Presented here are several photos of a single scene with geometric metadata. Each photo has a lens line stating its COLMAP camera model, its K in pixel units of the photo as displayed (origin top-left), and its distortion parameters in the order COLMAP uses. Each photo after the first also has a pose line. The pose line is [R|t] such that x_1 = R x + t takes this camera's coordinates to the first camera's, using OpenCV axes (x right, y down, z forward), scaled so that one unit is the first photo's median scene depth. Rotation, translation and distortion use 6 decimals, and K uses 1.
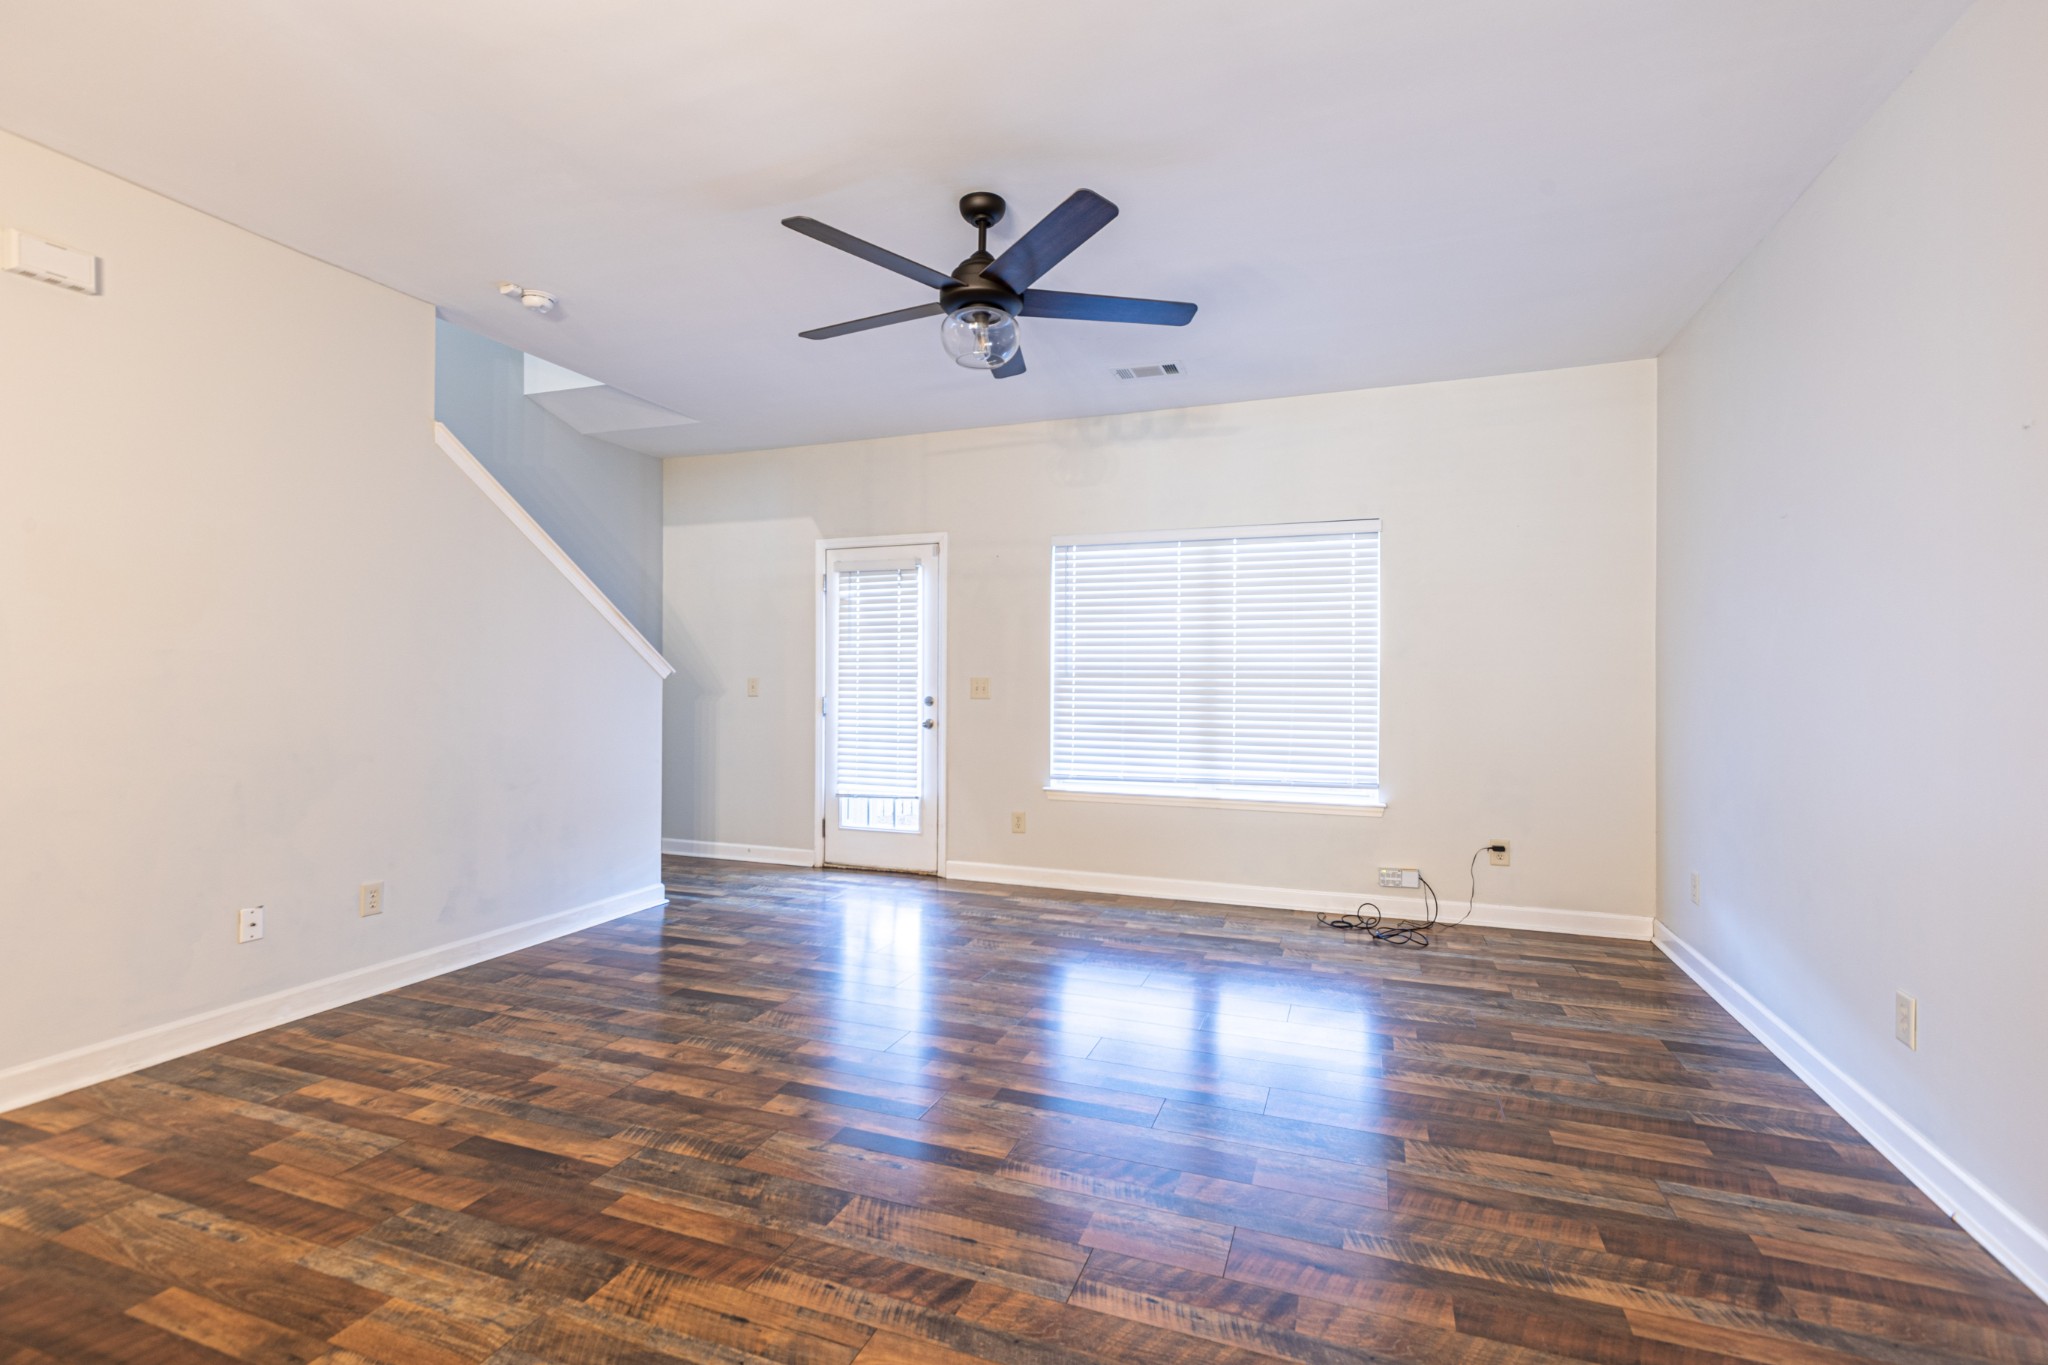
lens RADIAL K [[919.9, 0, 1031.2], [0, 919.9, 675.6], [0, 0, 1]] dist [0.001744, -0.000958]
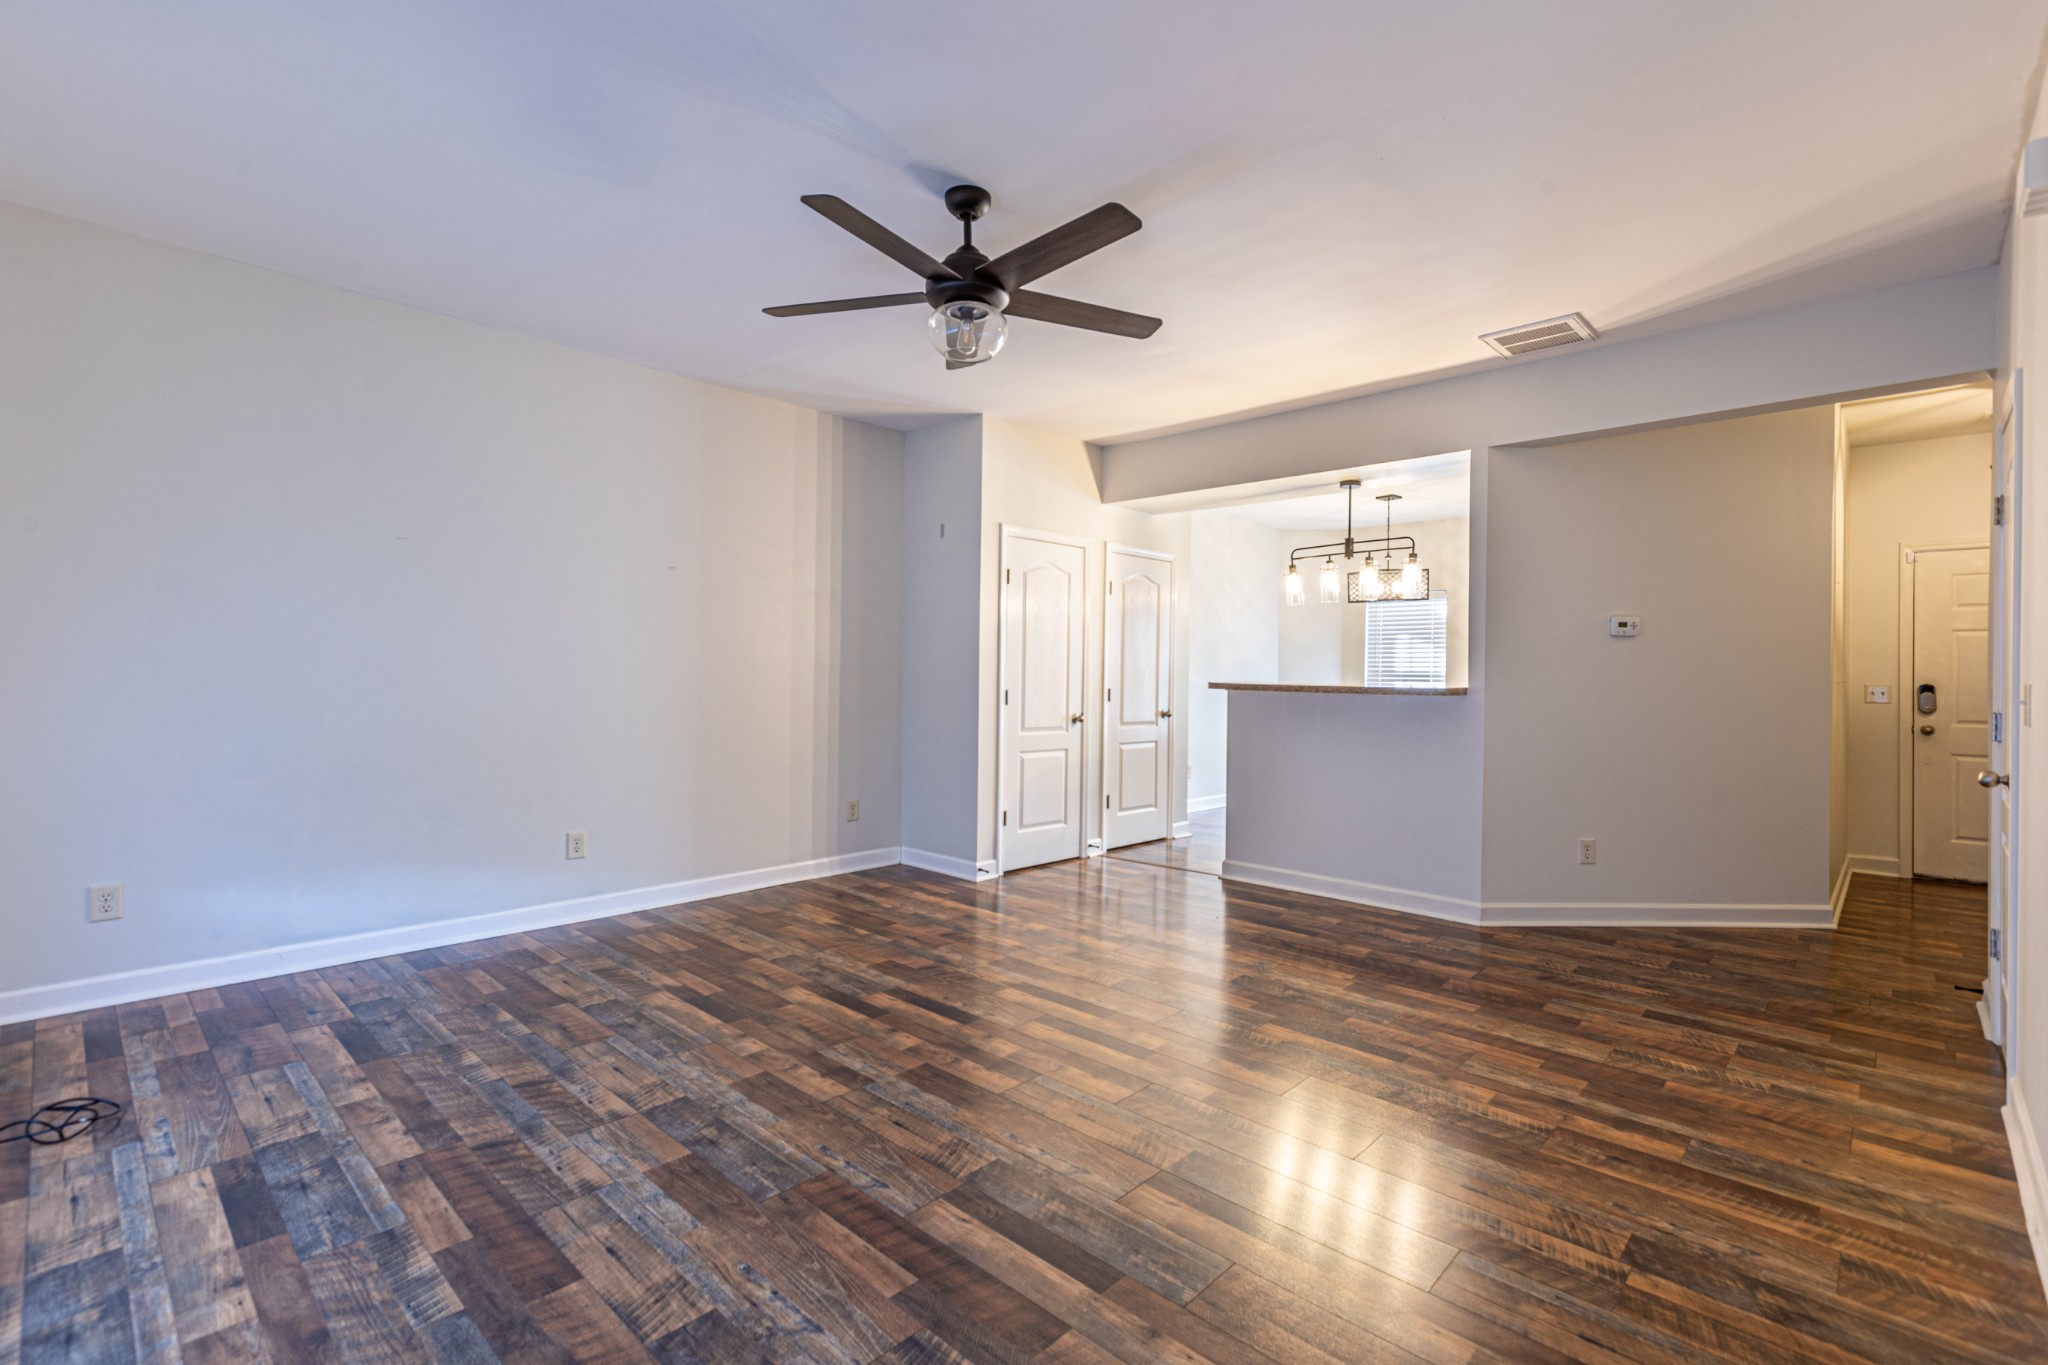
lens RADIAL K [[919.9, 0, 1029.8], [0, 919.9, 673.8], [0, 0, 1]] dist [0.001744, -0.000958]
pose [[-0.919833, -0.013962, 0.392063, -0.546795], [-0.017671, 0.999827, -0.005854, 0.012078], [-0.391913, -0.012313, -0.919920, 2.008369]]
